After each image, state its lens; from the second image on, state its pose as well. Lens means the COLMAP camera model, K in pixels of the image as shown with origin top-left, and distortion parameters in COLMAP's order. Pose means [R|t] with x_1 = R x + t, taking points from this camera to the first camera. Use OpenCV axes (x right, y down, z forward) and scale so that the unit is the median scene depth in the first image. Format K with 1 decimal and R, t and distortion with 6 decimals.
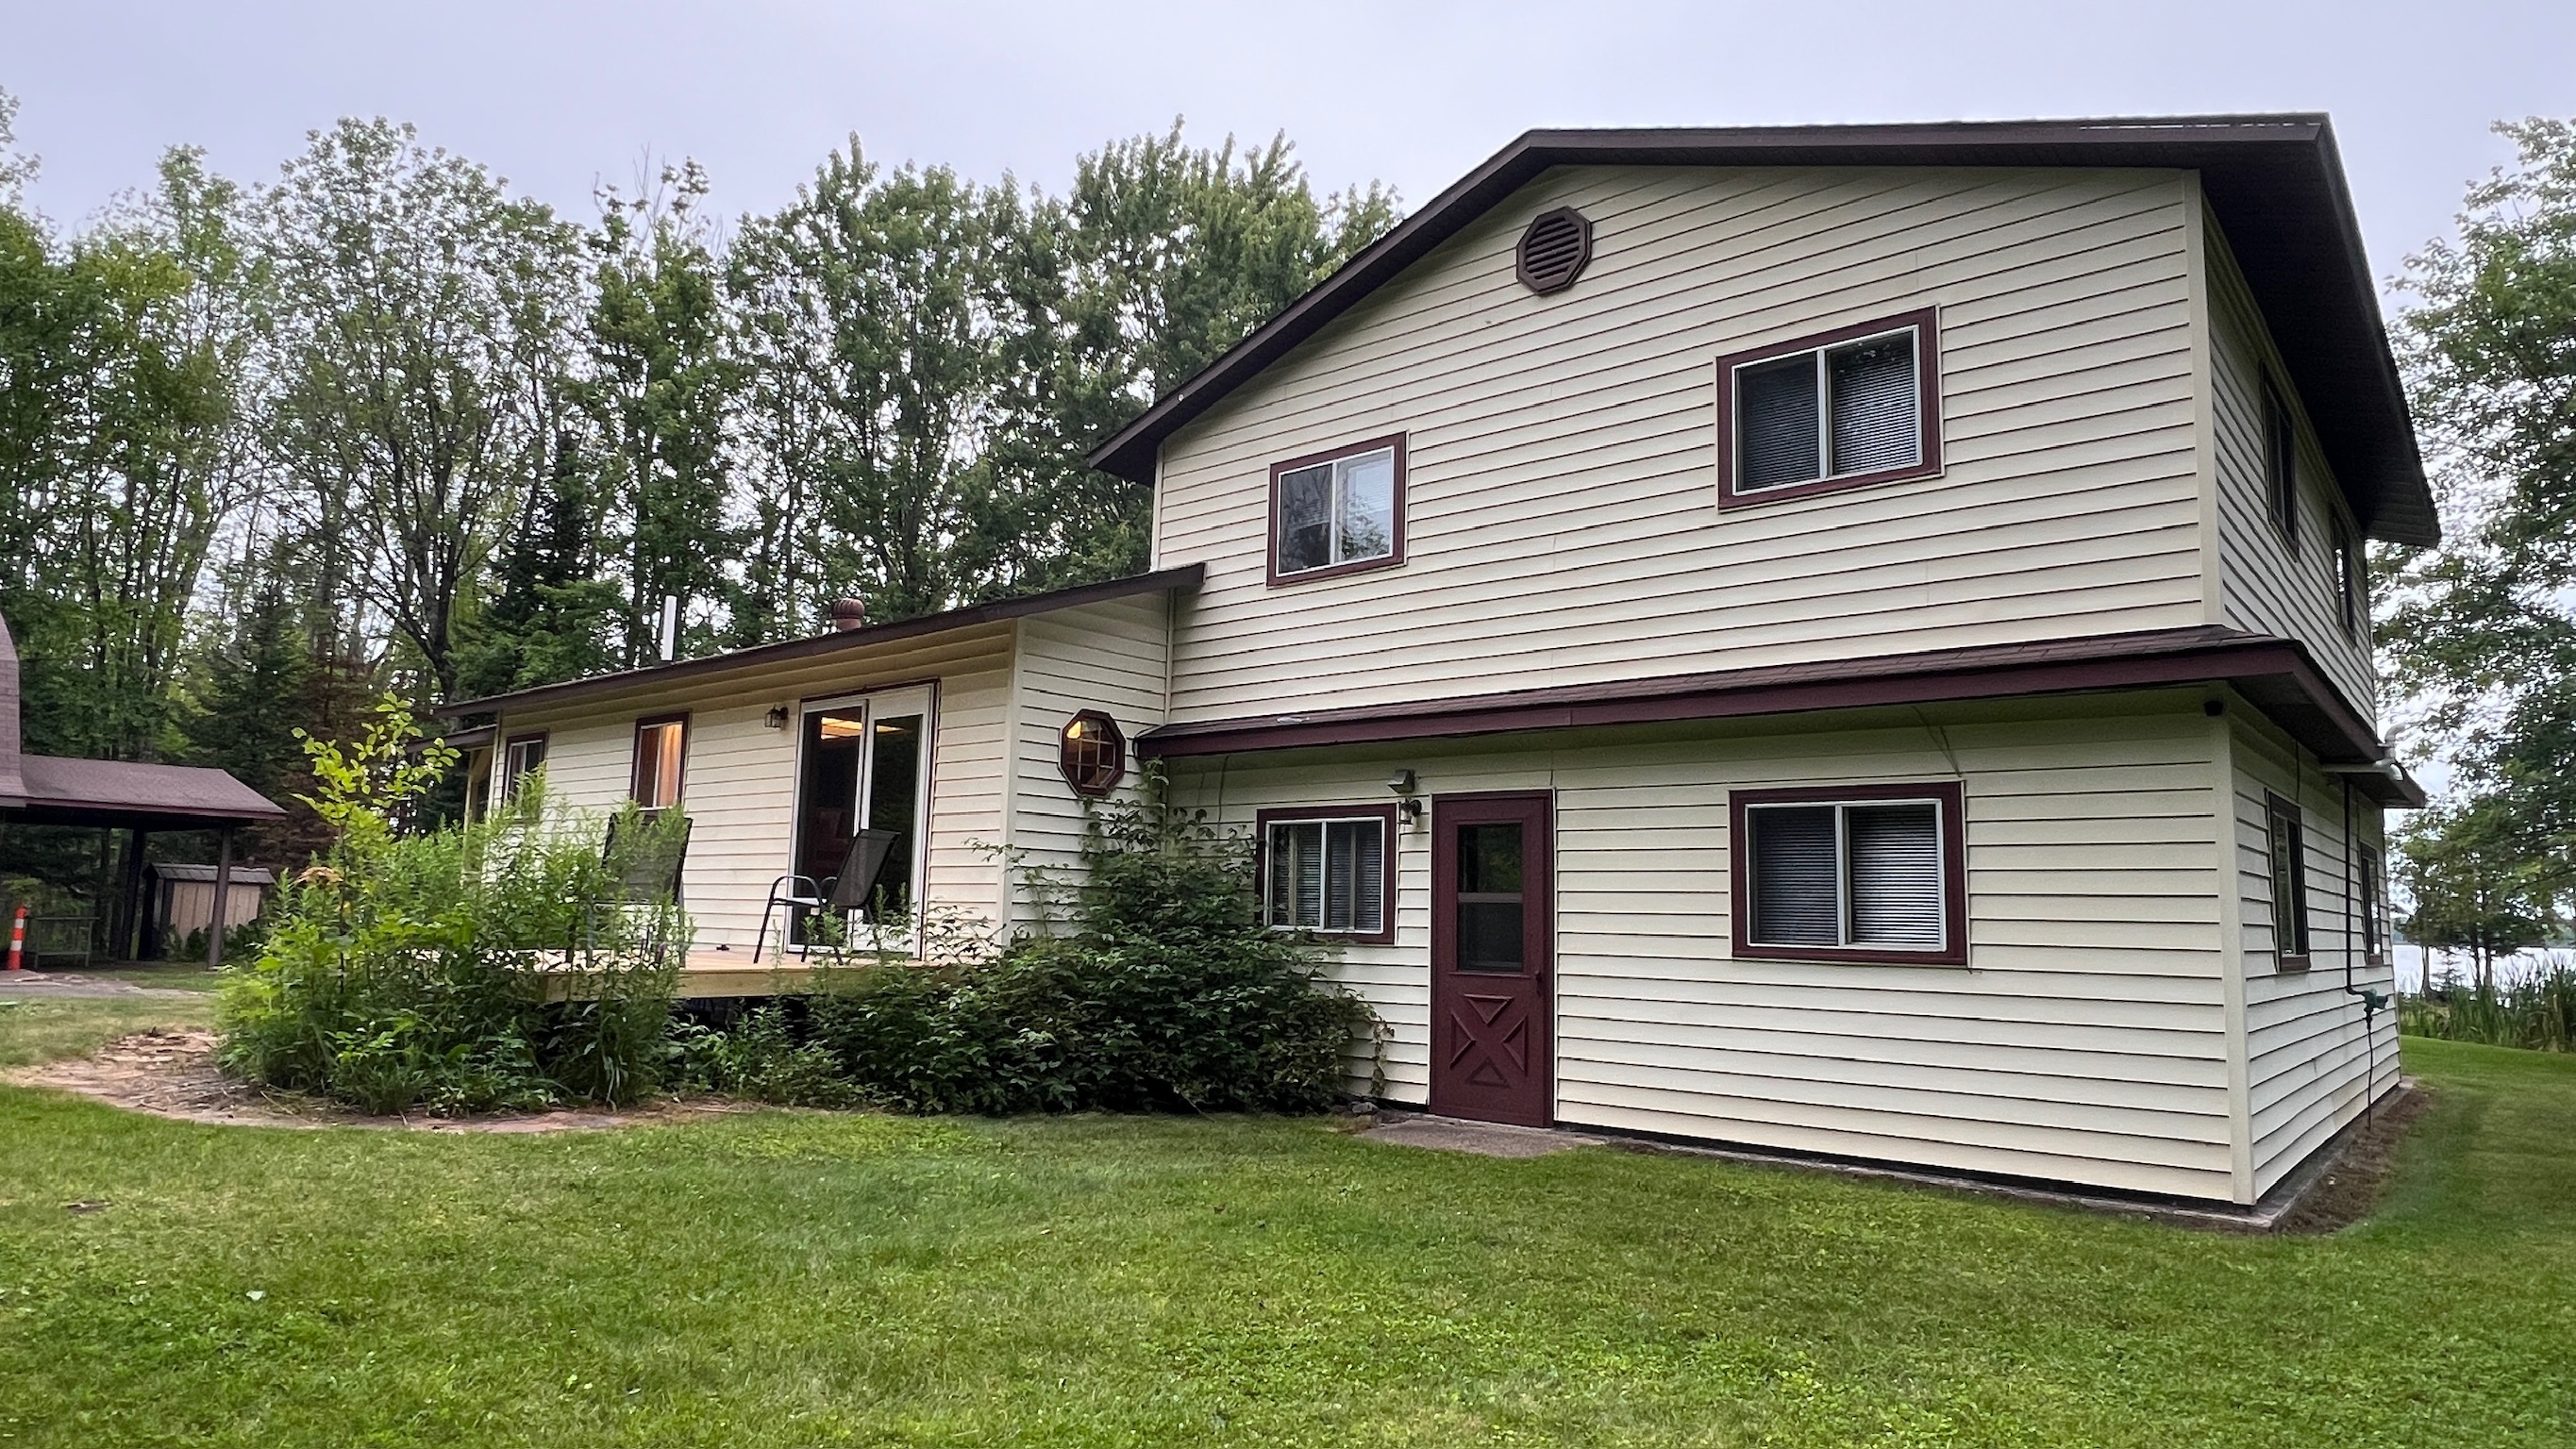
lens RADIAL K [[1465.5, 0, 1288.0], [0, 1465.5, 724.5], [0, 0, 1]] dist [-0.026490, -0.029599]
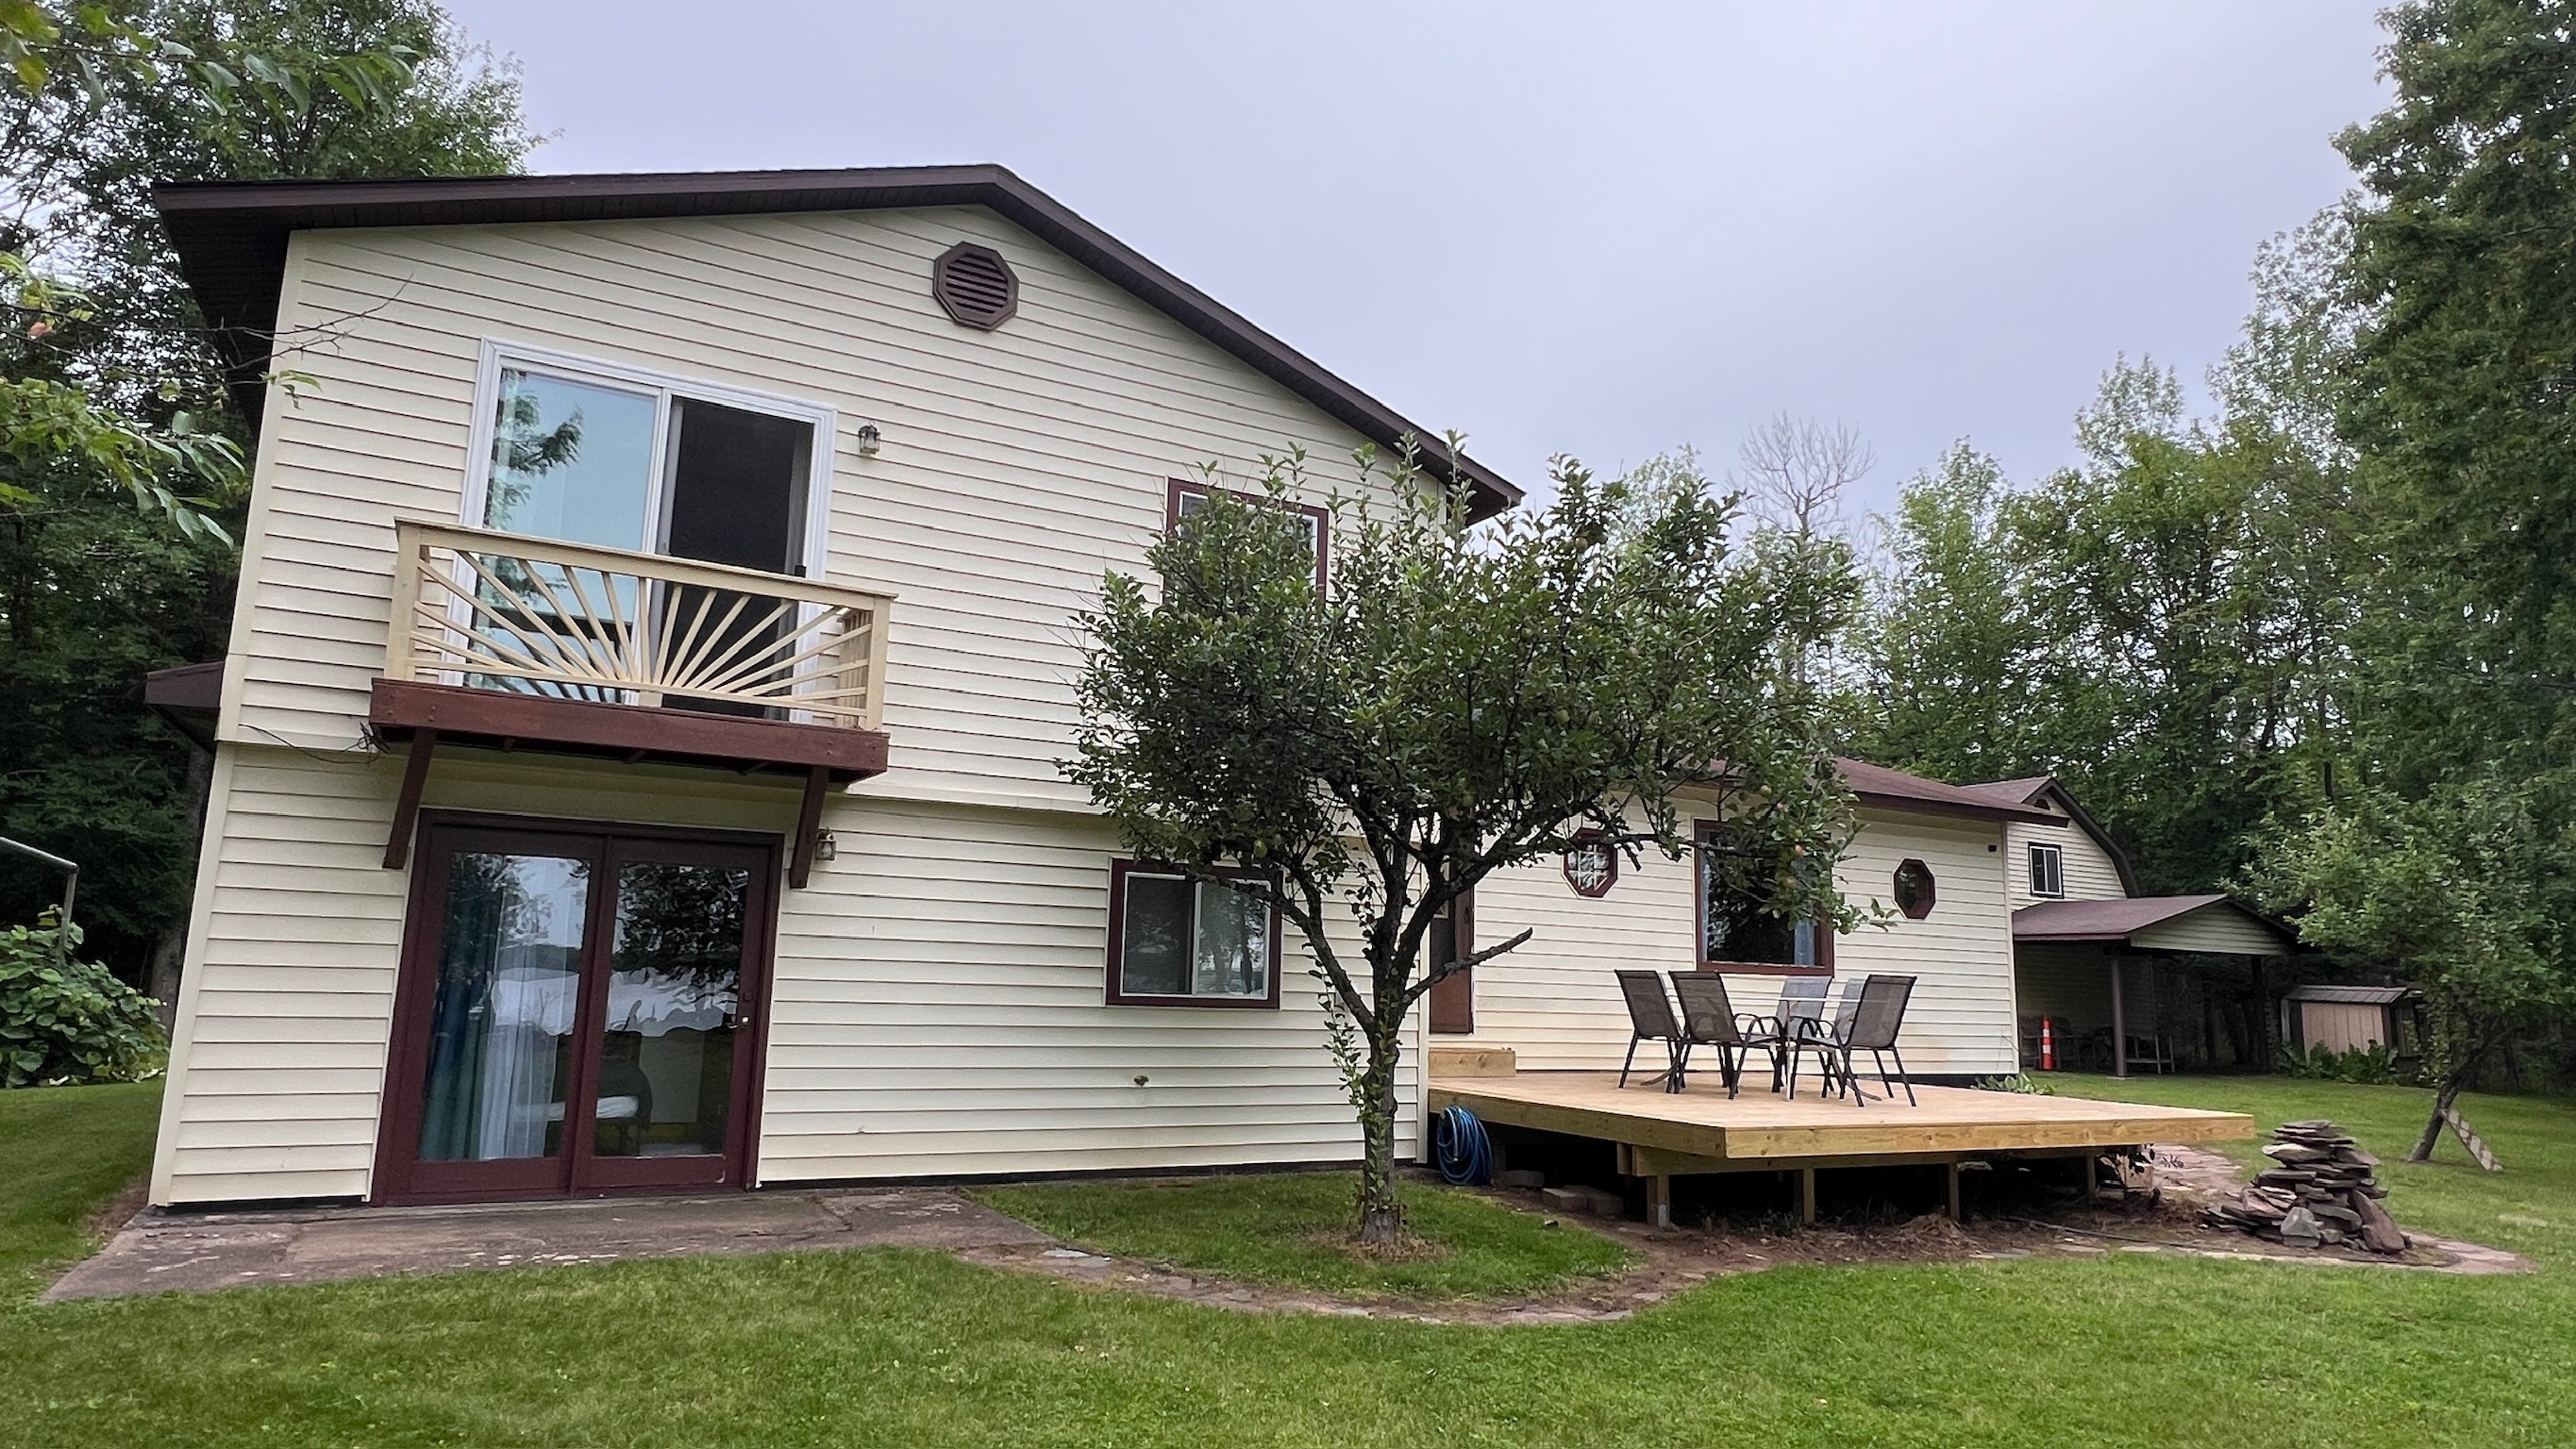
lens RADIAL K [[1465.5, 0, 1288.0], [0, 1465.5, 724.5], [0, 0, 1]] dist [-0.026490, -0.029599]
pose [[0.329098, 0.117927, 0.936903, -0.595567], [-0.153069, 0.985712, -0.070303, 0.001537], [-0.931807, -0.120274, 0.342447, 0.410203]]
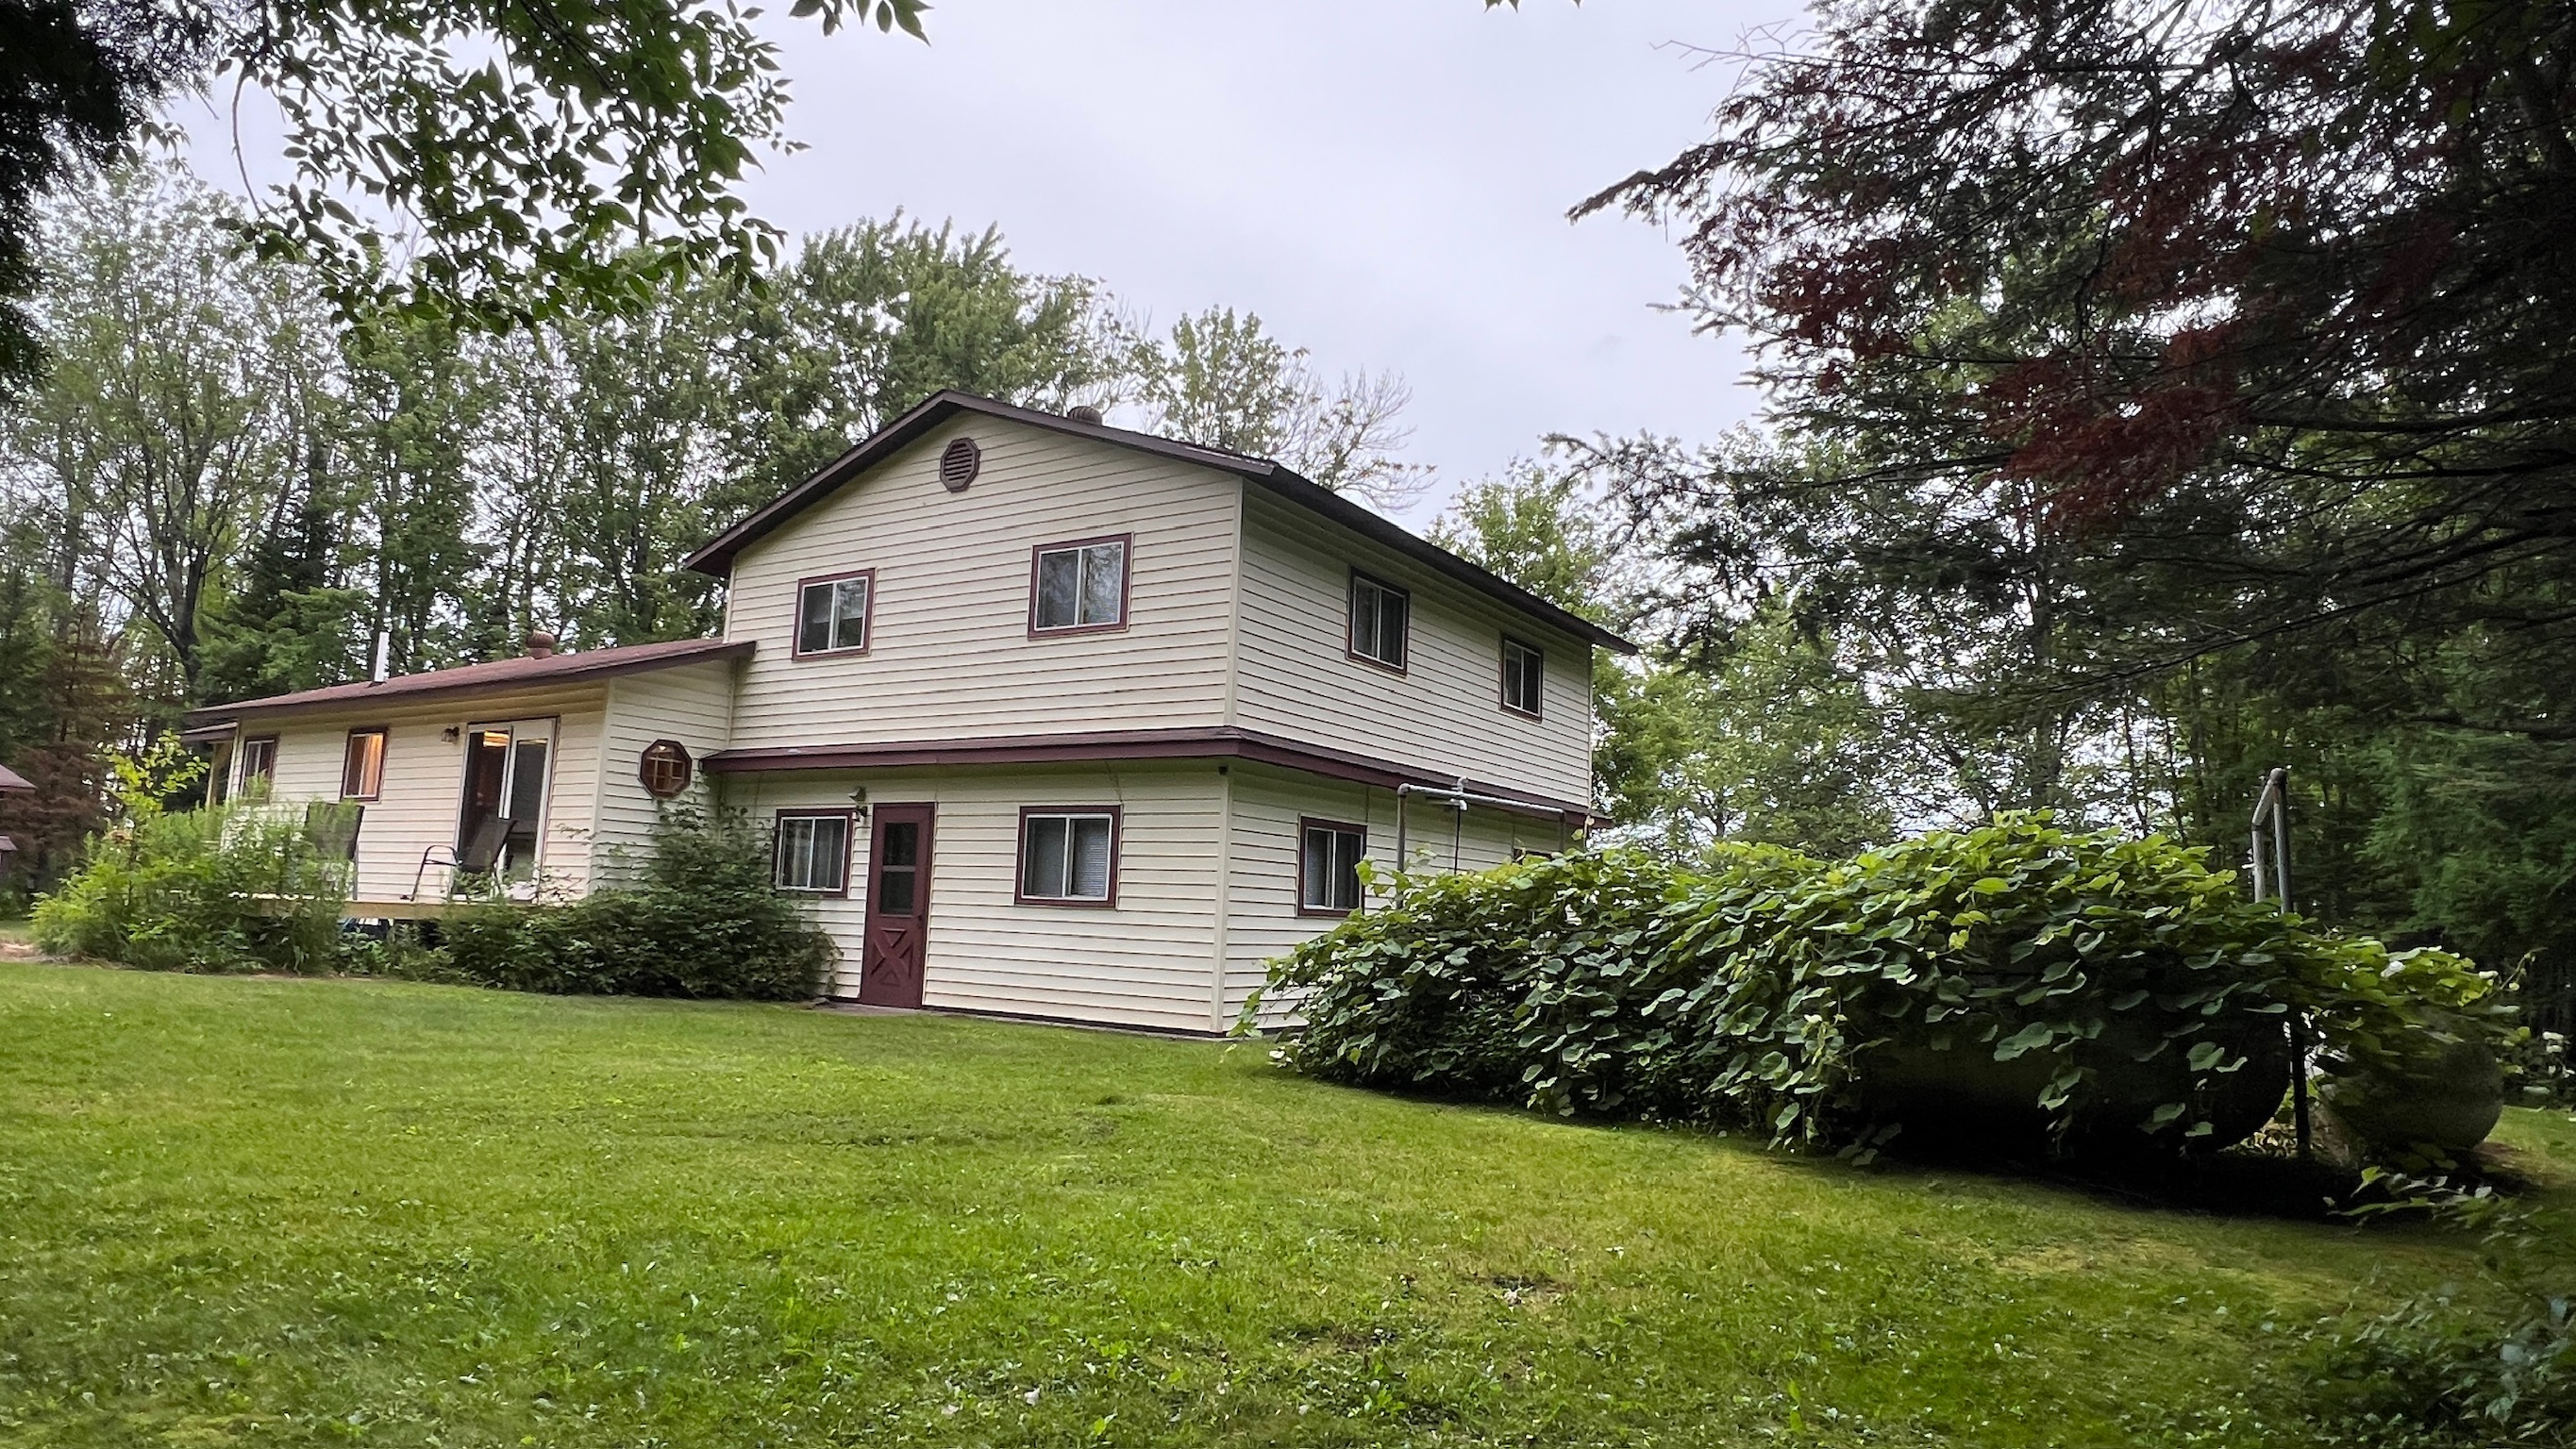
lens RADIAL K [[1411.3, 0, 1288.0], [0, 1411.3, 724.5], [0, 0, 1]] dist [-0.038050, -0.000479]
pose [[0.988323, 0.033784, 0.148581, 0.300486], [-0.033561, 0.999429, -0.004008, -0.043891], [-0.148631, -0.001026, 0.988892, -0.541304]]
